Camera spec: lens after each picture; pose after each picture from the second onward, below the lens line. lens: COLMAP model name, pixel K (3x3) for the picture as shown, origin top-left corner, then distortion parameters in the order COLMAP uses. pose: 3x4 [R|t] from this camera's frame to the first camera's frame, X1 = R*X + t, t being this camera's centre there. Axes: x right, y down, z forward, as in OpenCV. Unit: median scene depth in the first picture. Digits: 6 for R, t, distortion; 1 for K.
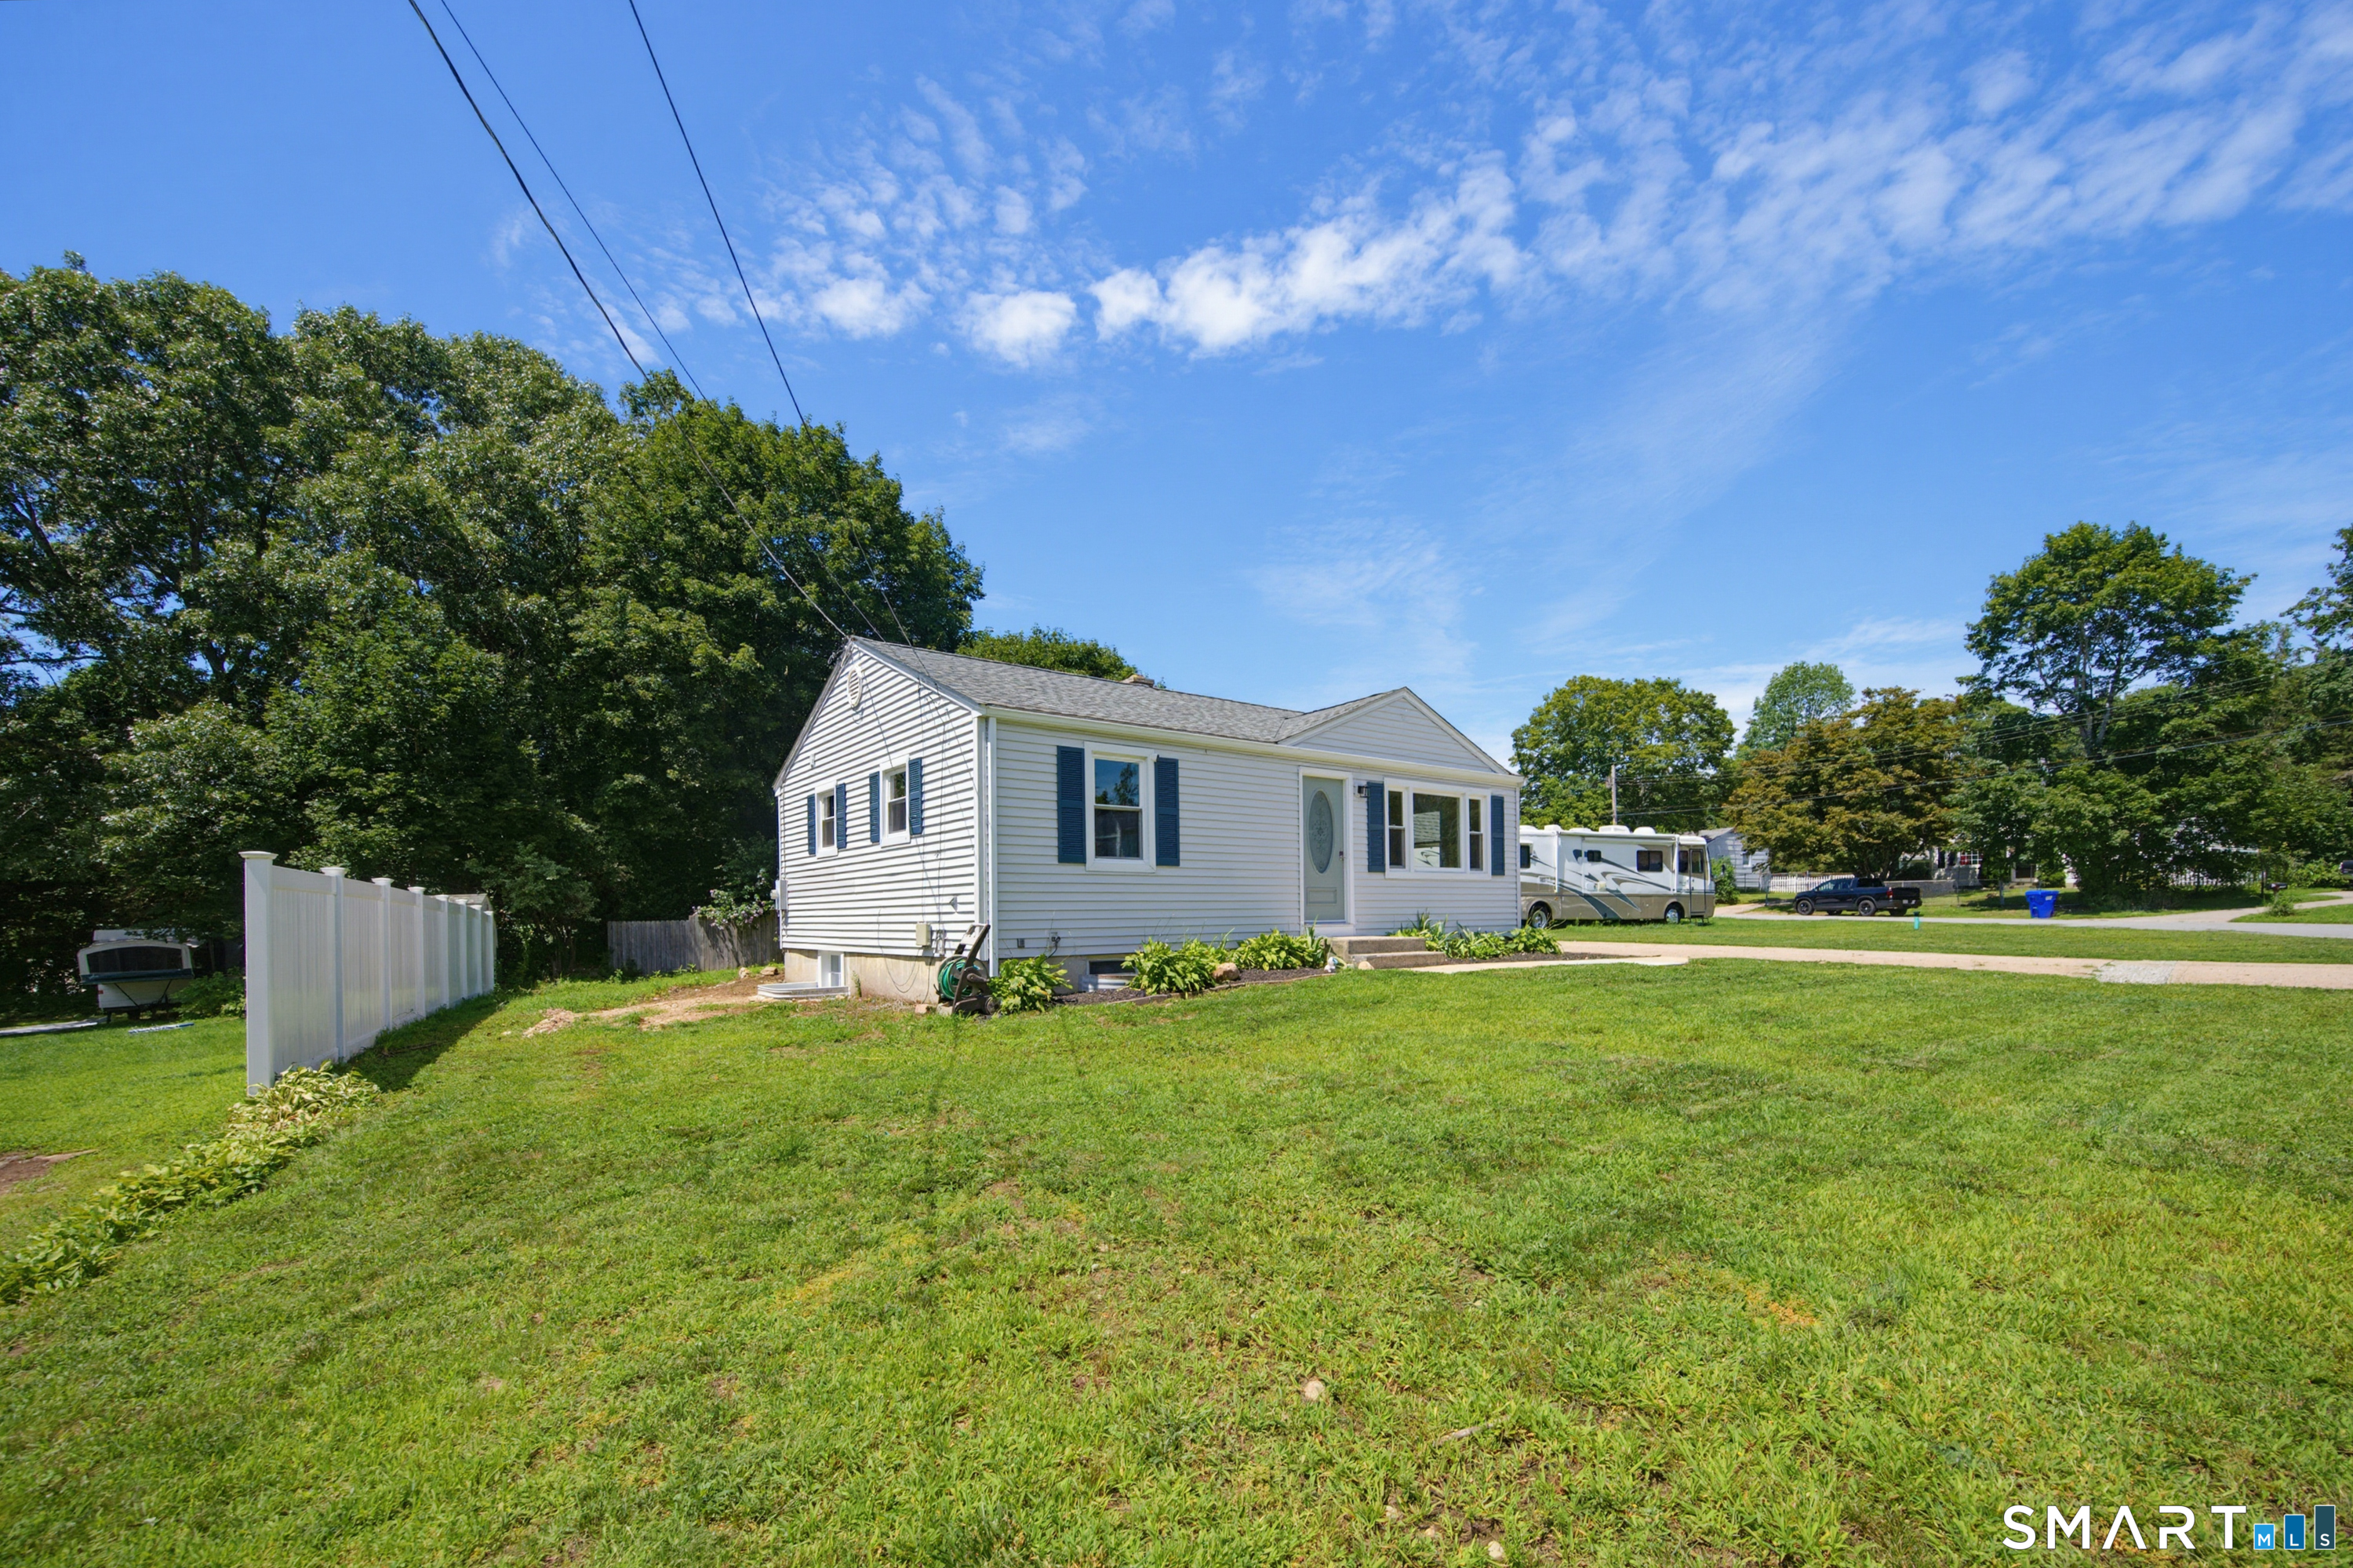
lens RADIAL K [[942.9, 0, 1176.3], [0, 942.9, 772.6], [0, 0, 1]] dist [0.000723, -0.000019]
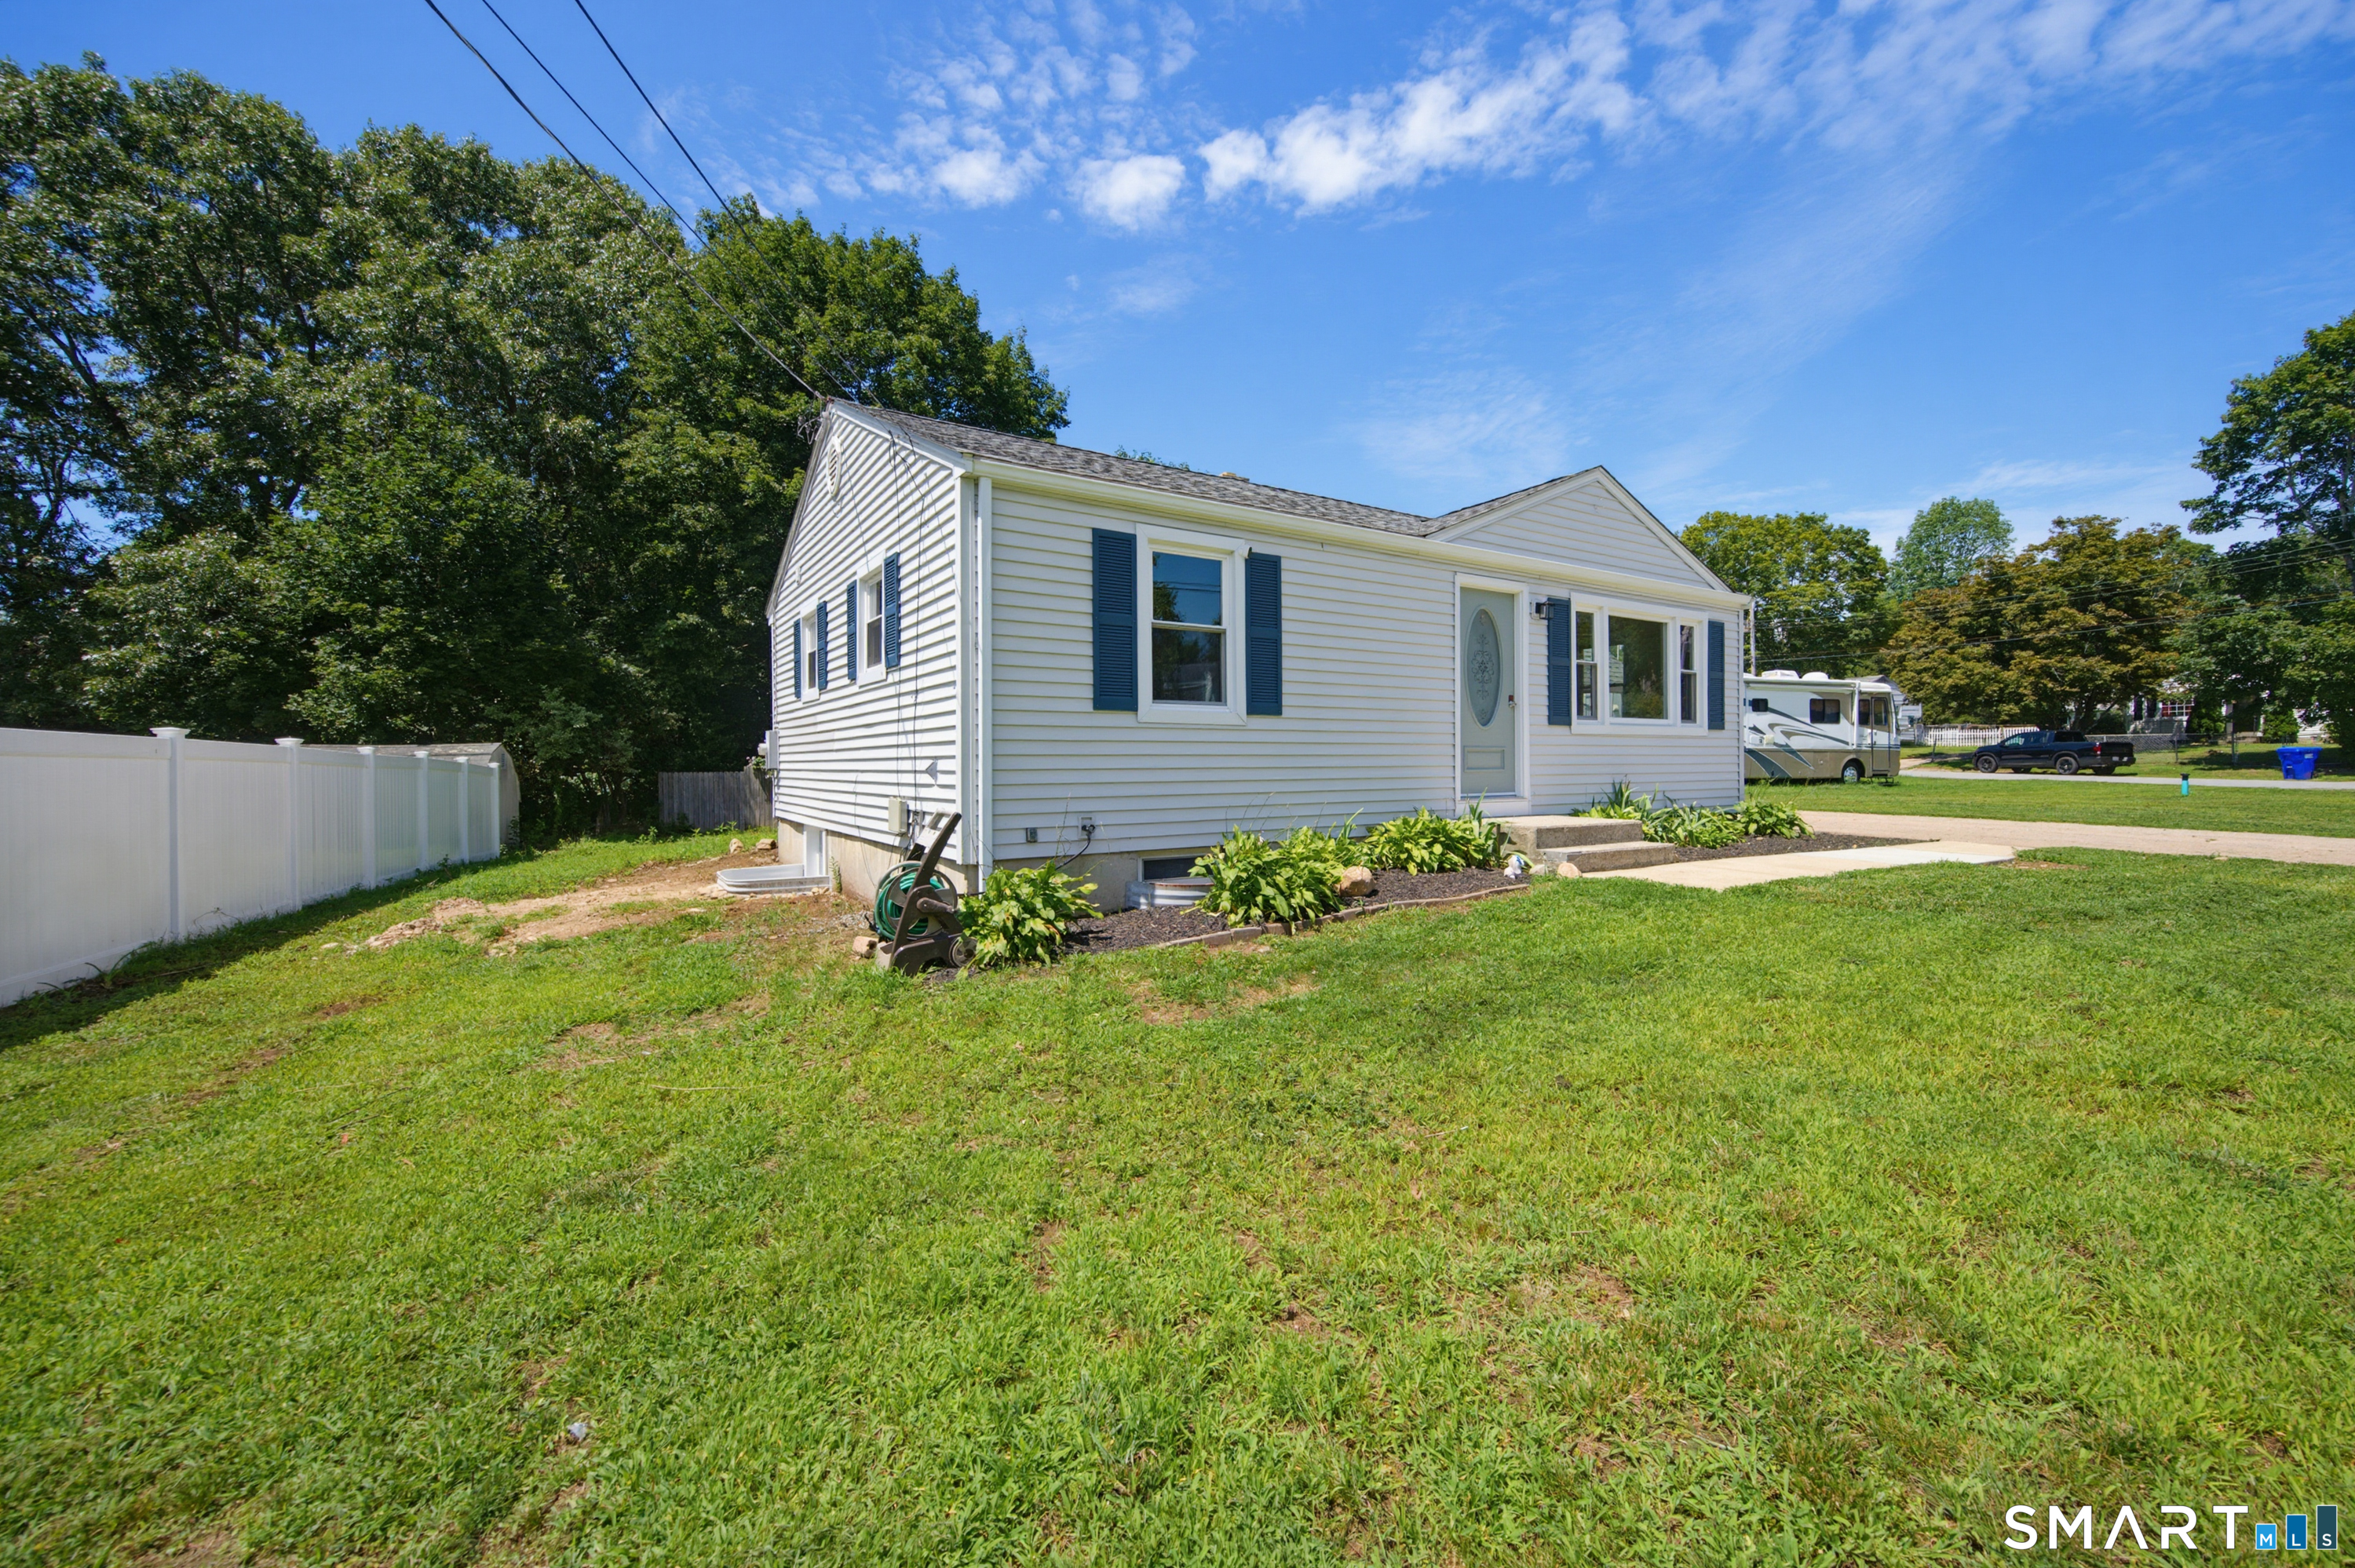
lens RADIAL K [[929.0, 0, 1204.7], [0, 929.0, 773.5], [0, 0, 1]] dist [0.002048, -0.000258]
pose [[0.997195, 0.008388, -0.074379, -0.000912], [0.003711, 0.986940, 0.161047, 0.016181], [0.074758, -0.160871, 0.984140, 0.164664]]
